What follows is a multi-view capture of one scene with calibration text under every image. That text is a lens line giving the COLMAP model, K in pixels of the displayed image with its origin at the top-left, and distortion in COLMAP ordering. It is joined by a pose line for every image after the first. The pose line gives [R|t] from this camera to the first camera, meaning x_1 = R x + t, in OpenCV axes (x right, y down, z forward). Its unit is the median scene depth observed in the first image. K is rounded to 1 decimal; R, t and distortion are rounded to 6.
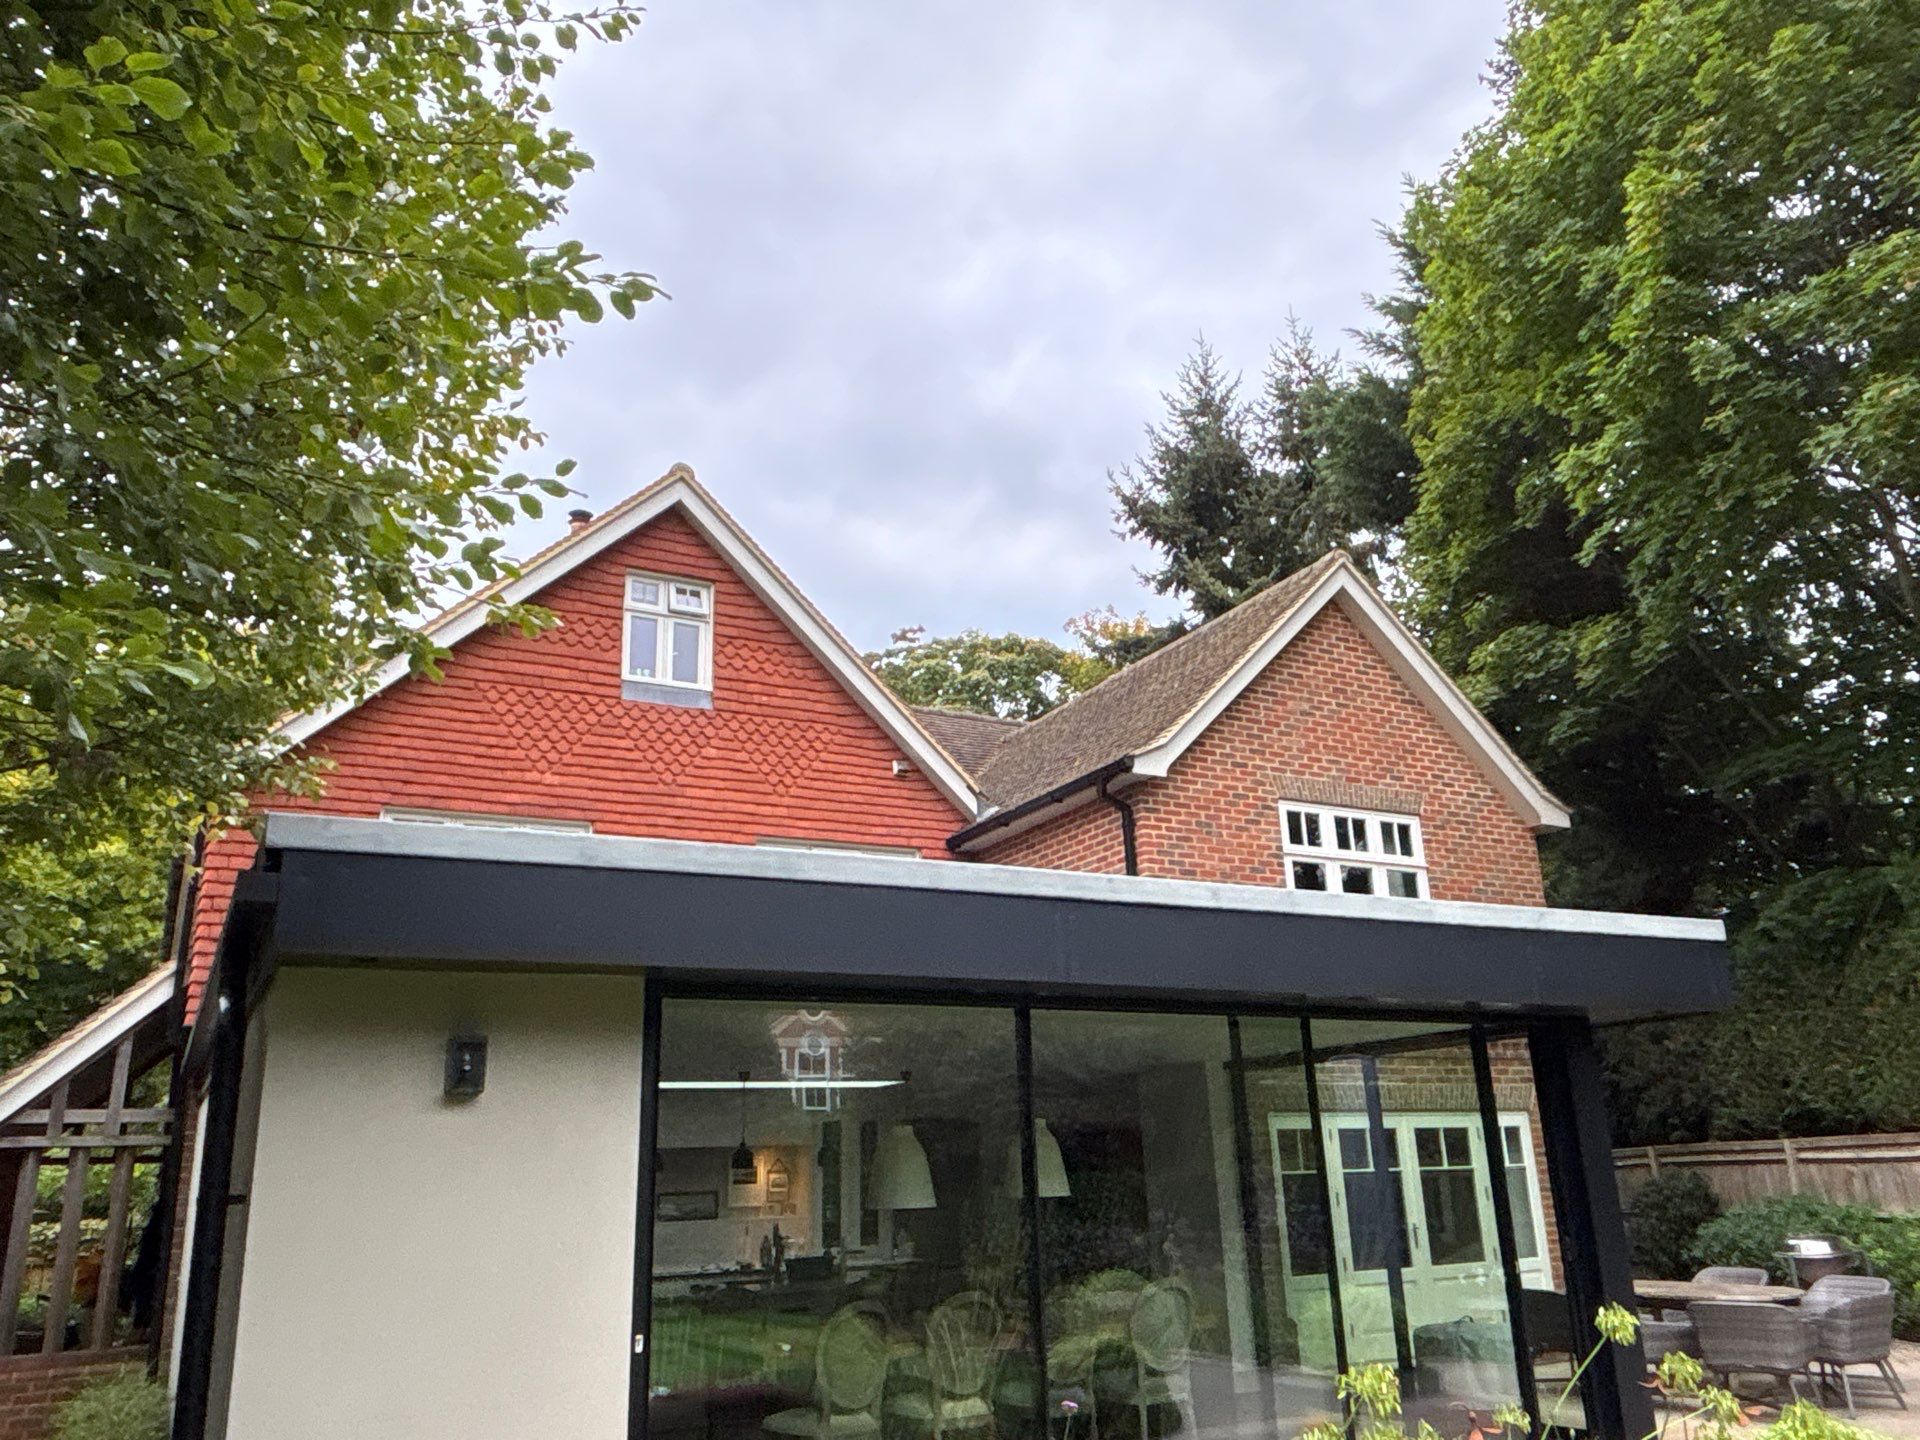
lens RADIAL K [[1421.1, 0, 960.0], [0, 1421.1, 720.0], [0, 0, 1]] dist [0.094947, -0.154166]
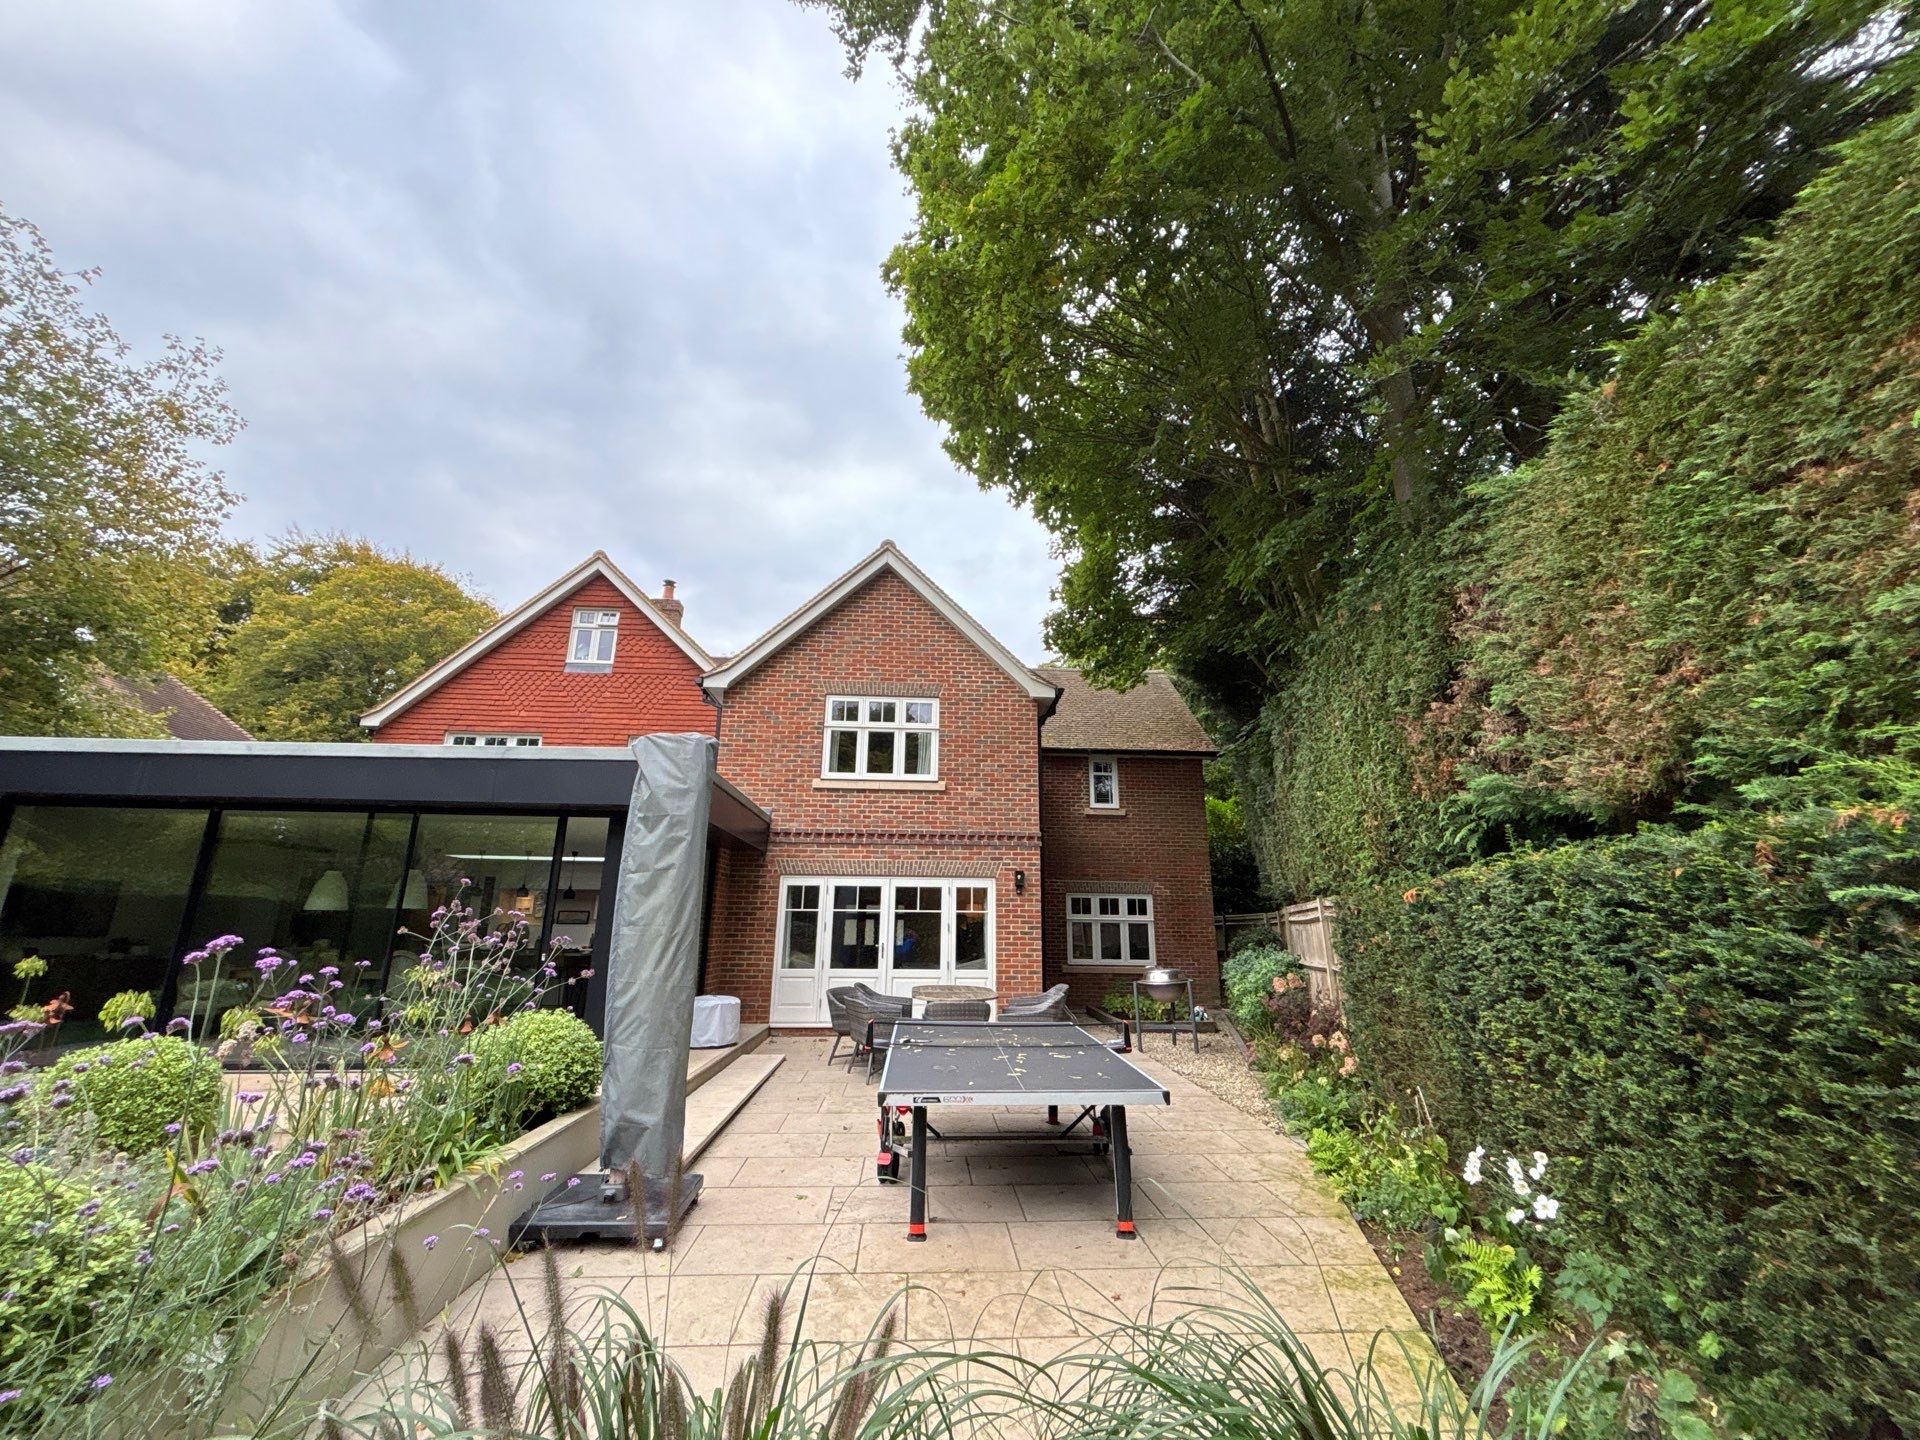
lens RADIAL K [[771.6, 0, 957.7], [0, 771.6, 715.0], [0, 0, 1]] dist [0.014877, -0.012242]
pose [[0.903286, -0.070285, -0.423242, 0.719499], [0.090110, 0.995566, 0.026985, 0.065975], [0.419469, -0.062513, 0.905615, 0.227993]]
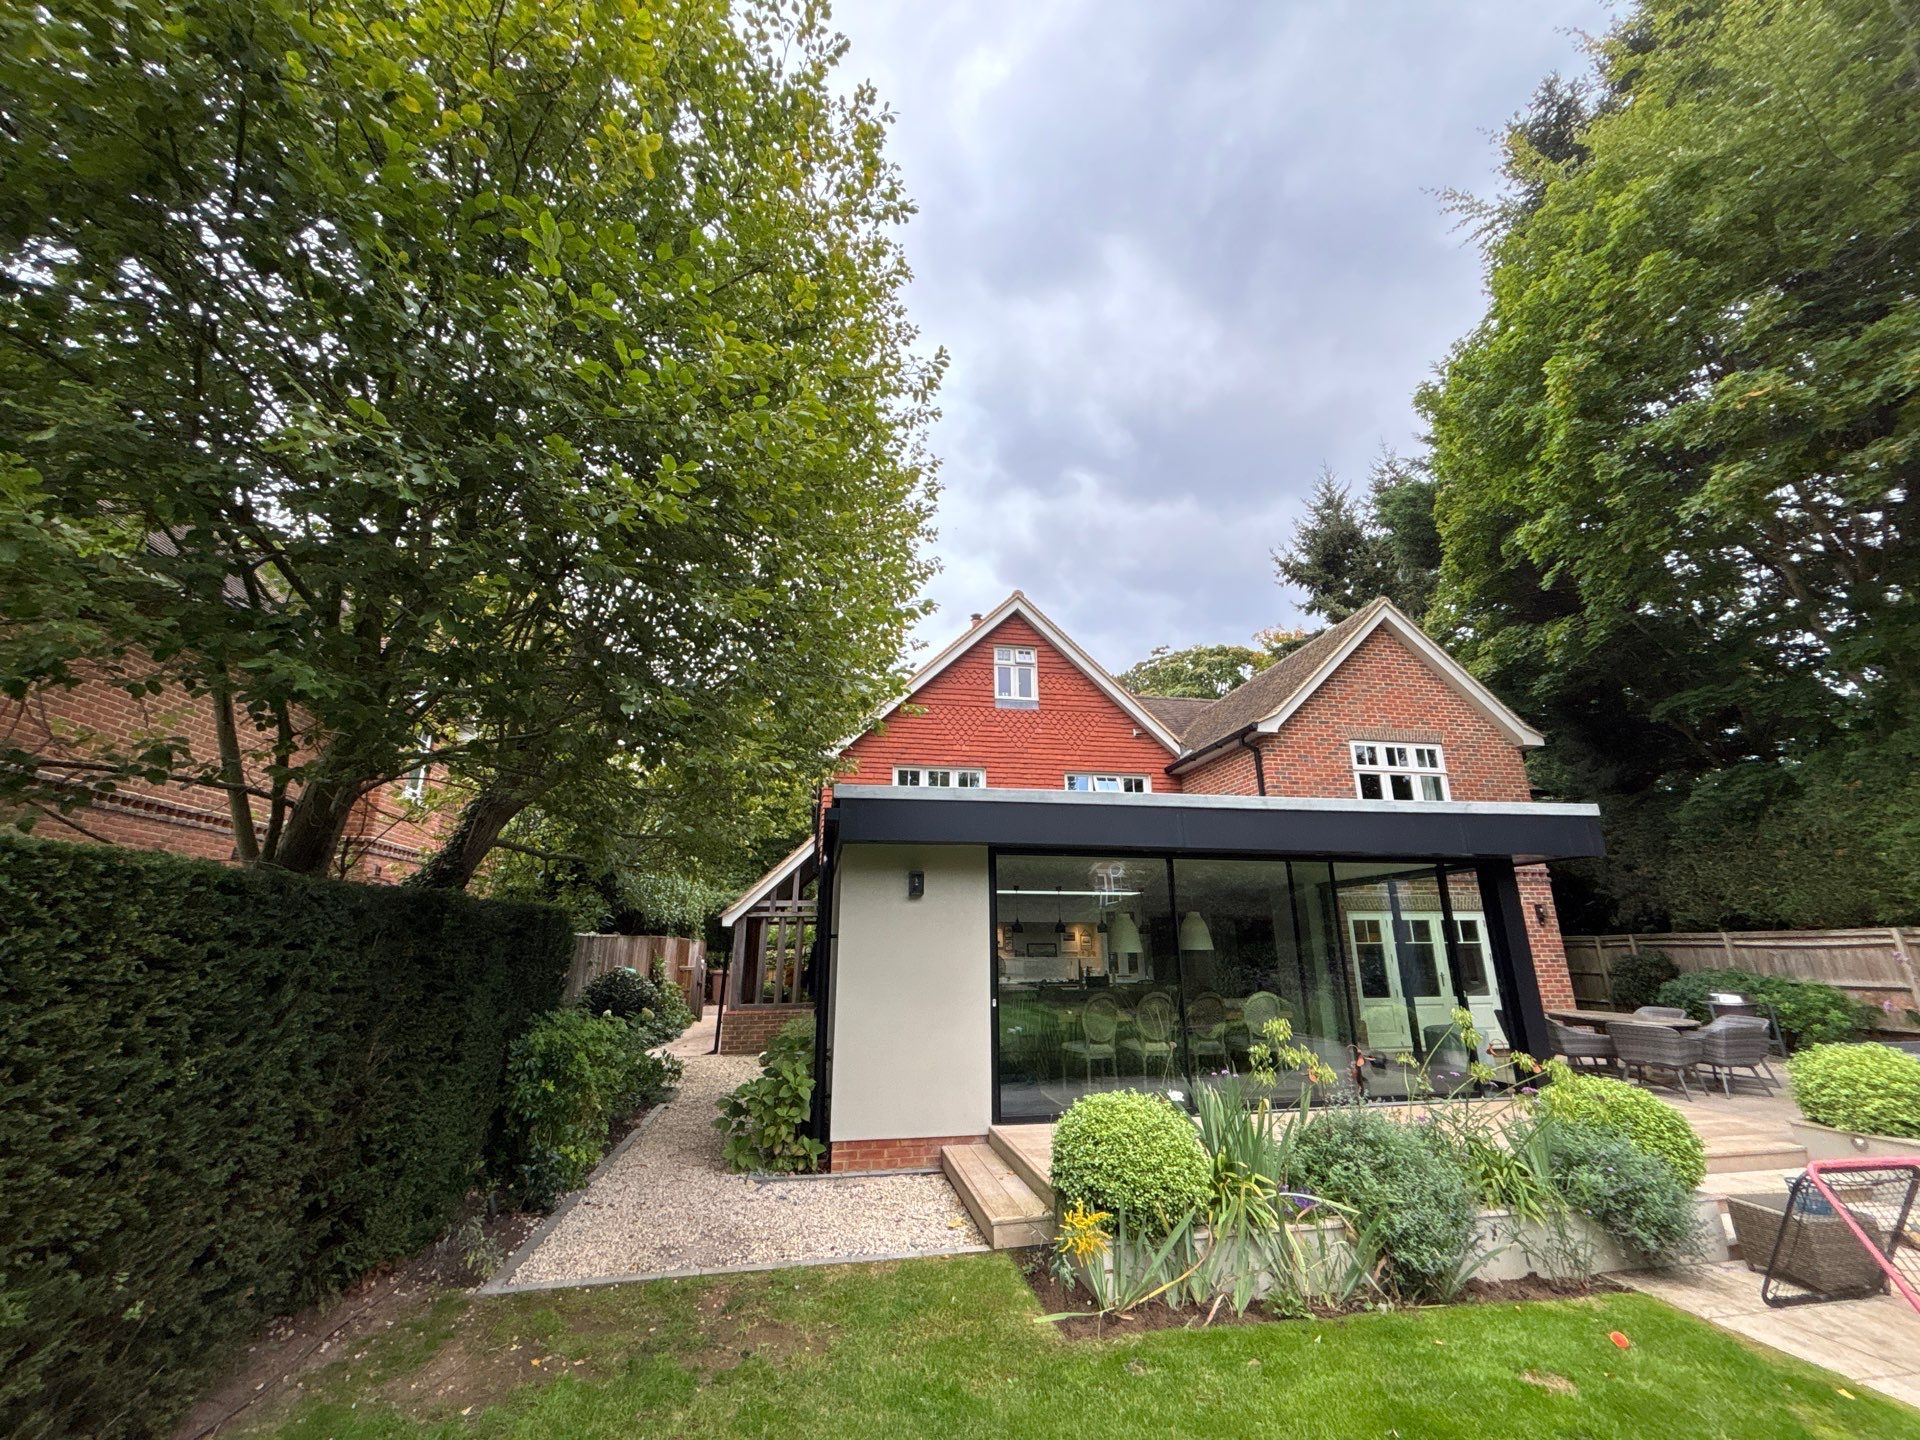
lens RADIAL K [[771.6, 0, 957.7], [0, 771.6, 715.0], [0, 0, 1]] dist [0.014877, -0.012242]
pose [[0.948625, -0.062524, -0.310162, 0.056882], [0.069542, 0.997511, 0.011609, -0.021015], [0.308665, -0.032582, 0.950613, -0.080734]]
